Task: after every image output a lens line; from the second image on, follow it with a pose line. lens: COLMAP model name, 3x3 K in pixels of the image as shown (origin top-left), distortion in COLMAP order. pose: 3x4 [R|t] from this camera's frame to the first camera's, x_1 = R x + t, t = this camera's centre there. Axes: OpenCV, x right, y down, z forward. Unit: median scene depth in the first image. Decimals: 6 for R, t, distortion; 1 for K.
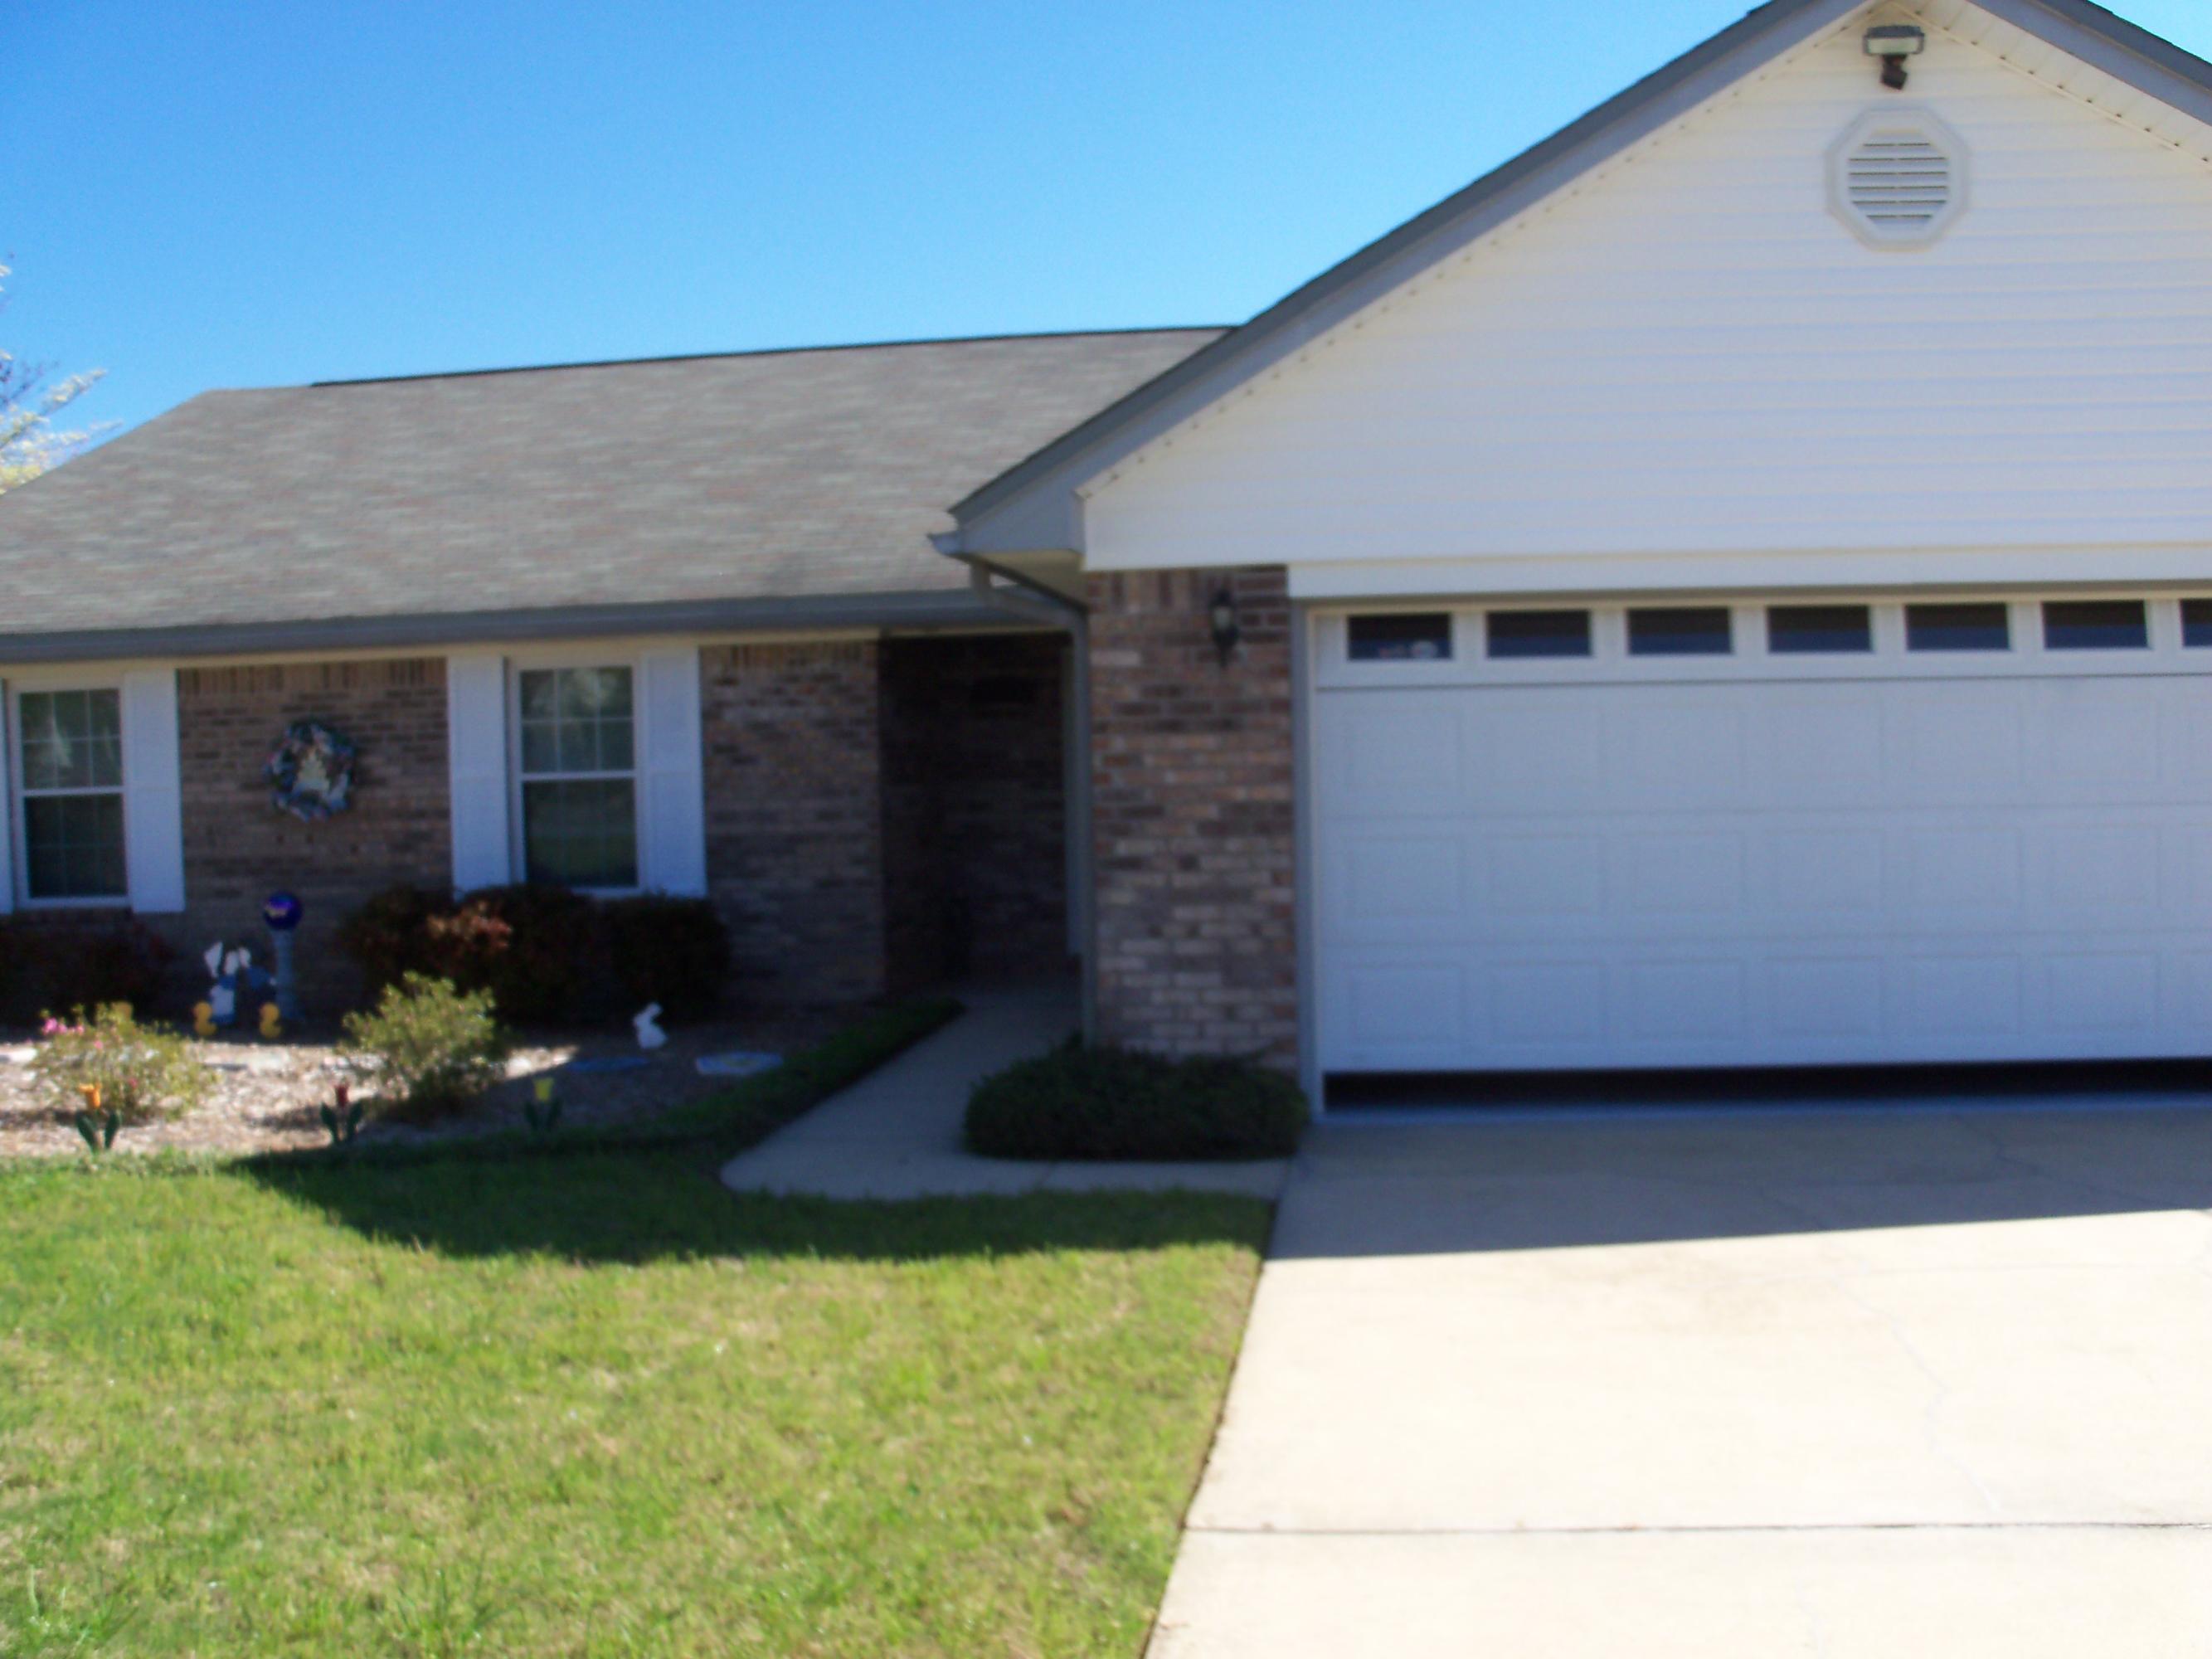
lens RADIAL K [[2284.7, 0, 1096.2], [0, 2284.7, 847.9], [0, 0, 1]] dist [-0.278830, 0.374556]
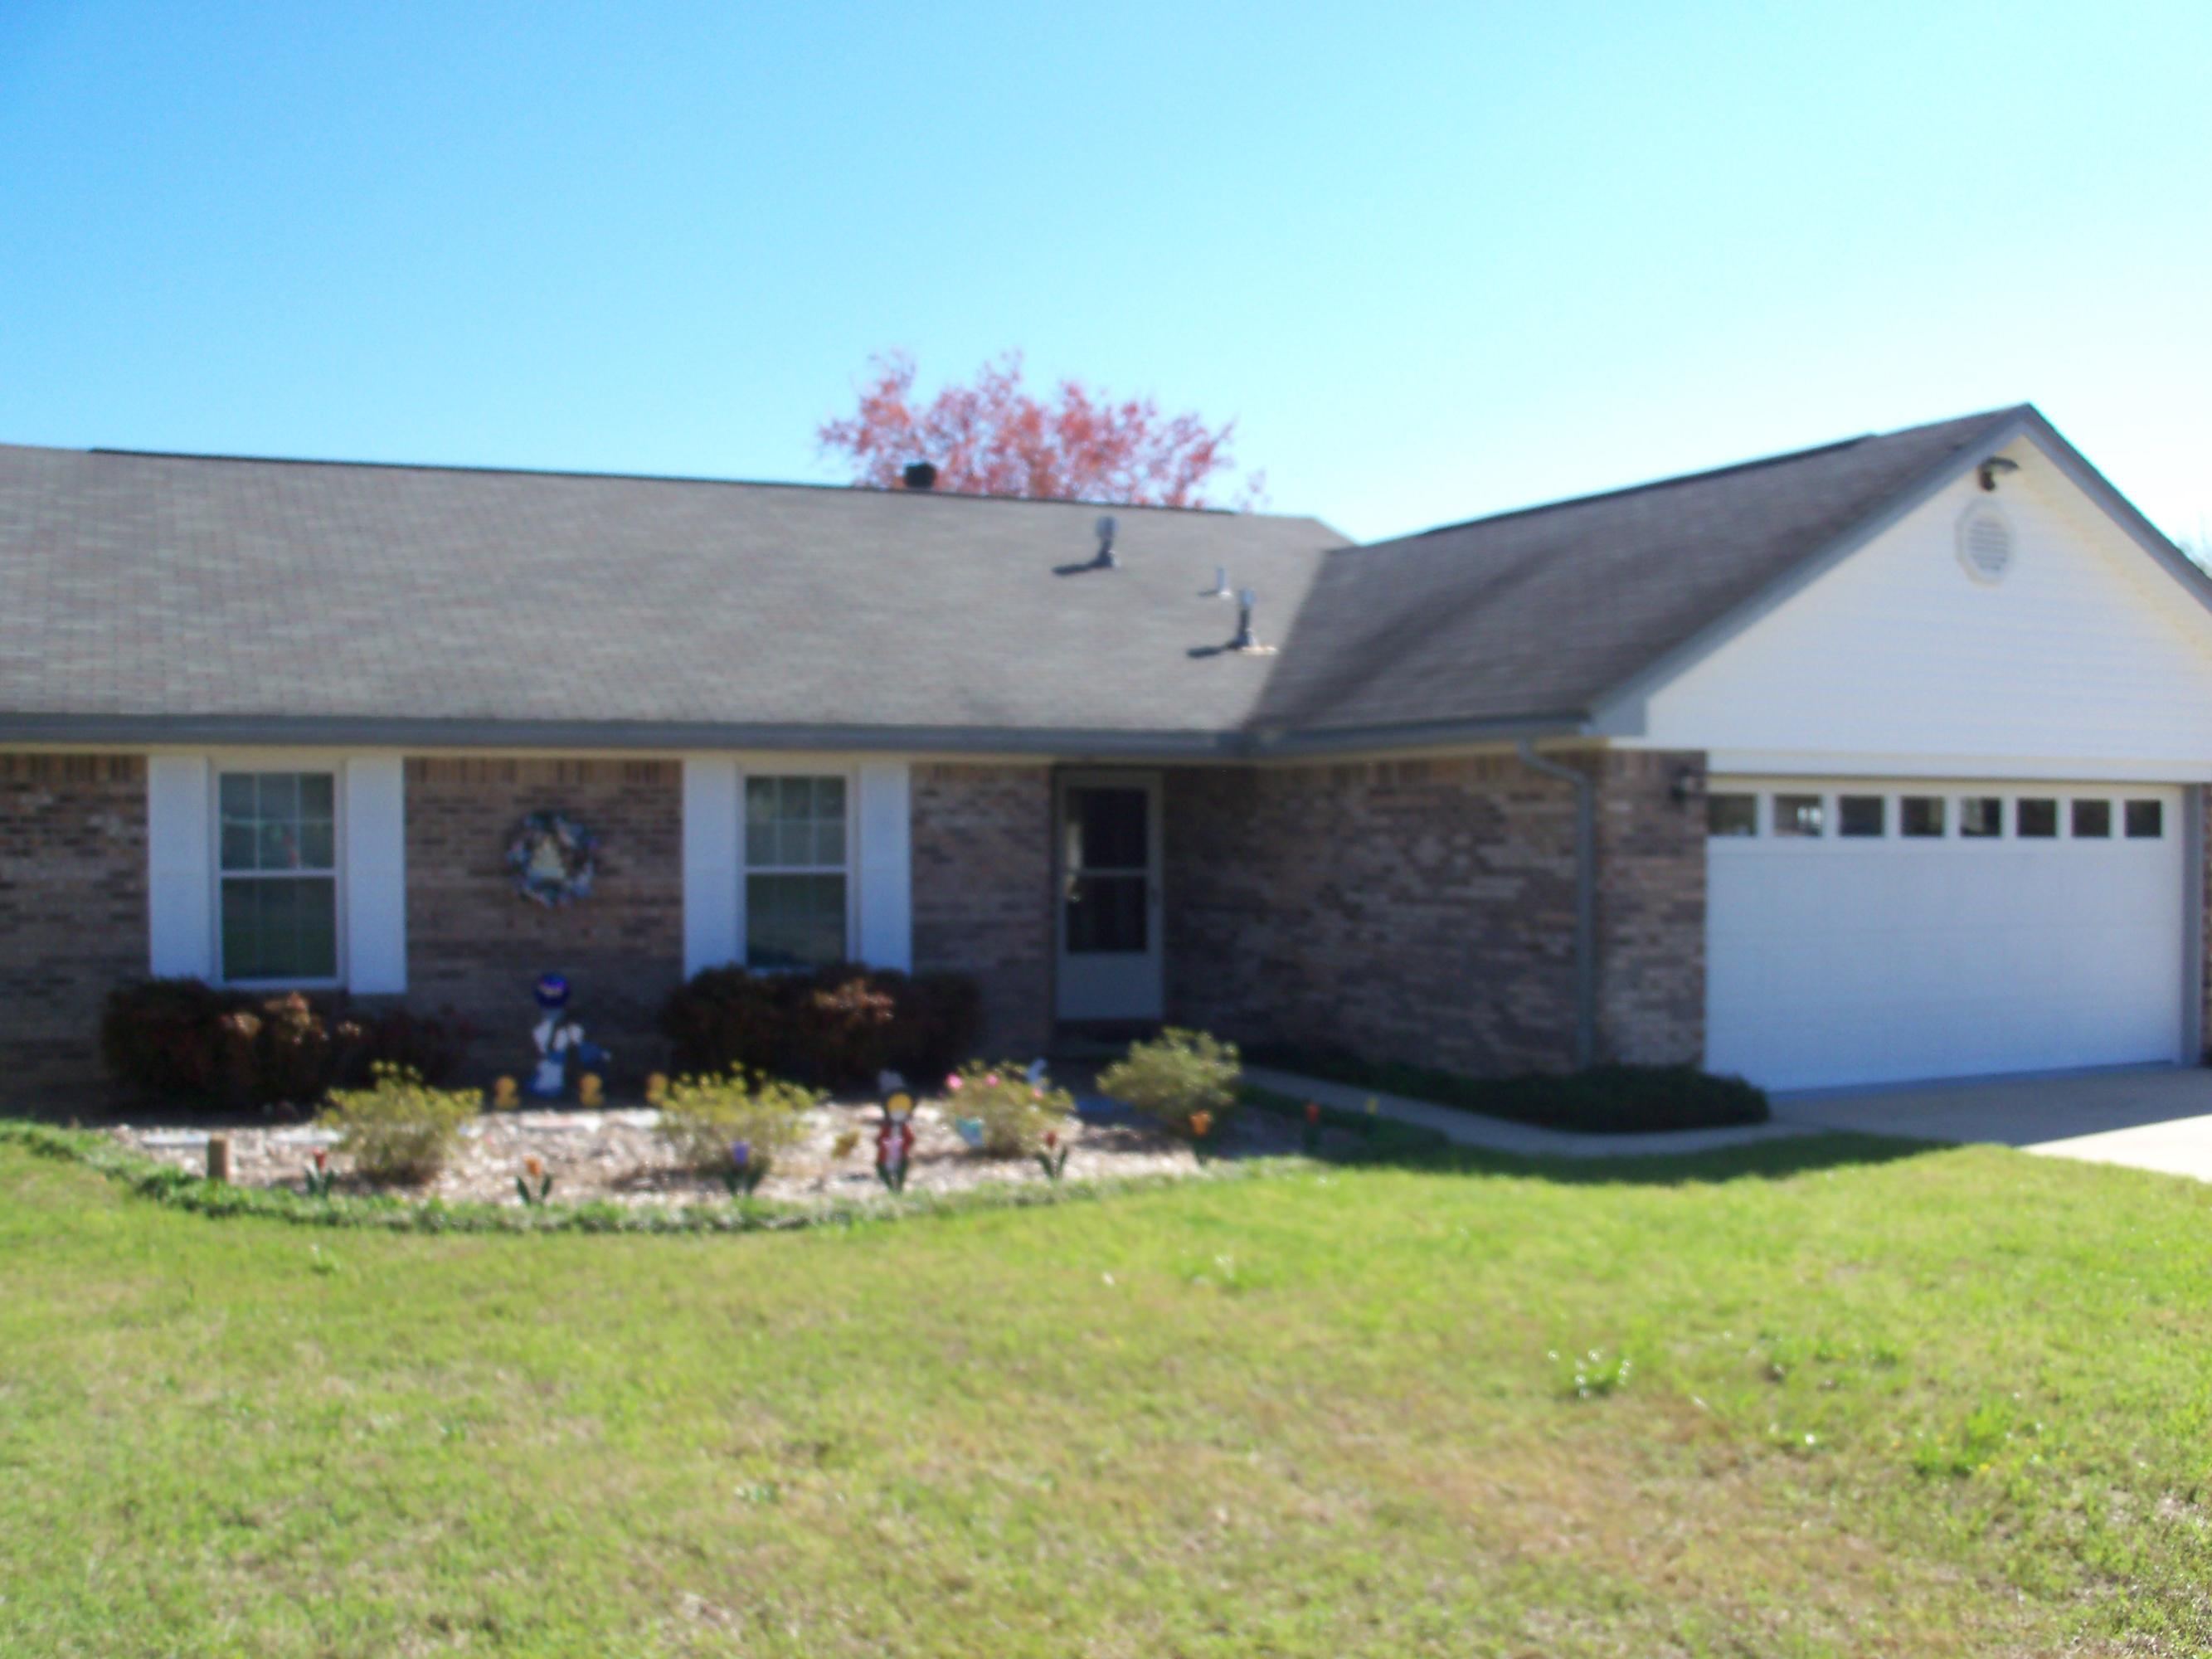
lens RADIAL K [[2284.7, 0, 1096.2], [0, 2284.7, 847.9], [0, 0, 1]] dist [-0.278830, 0.374556]
pose [[0.848246, 0.021335, 0.529172, -0.722517], [0.000015, 0.999187, -0.040309, 0.003494], [-0.529602, 0.034200, 0.847556, -0.060628]]
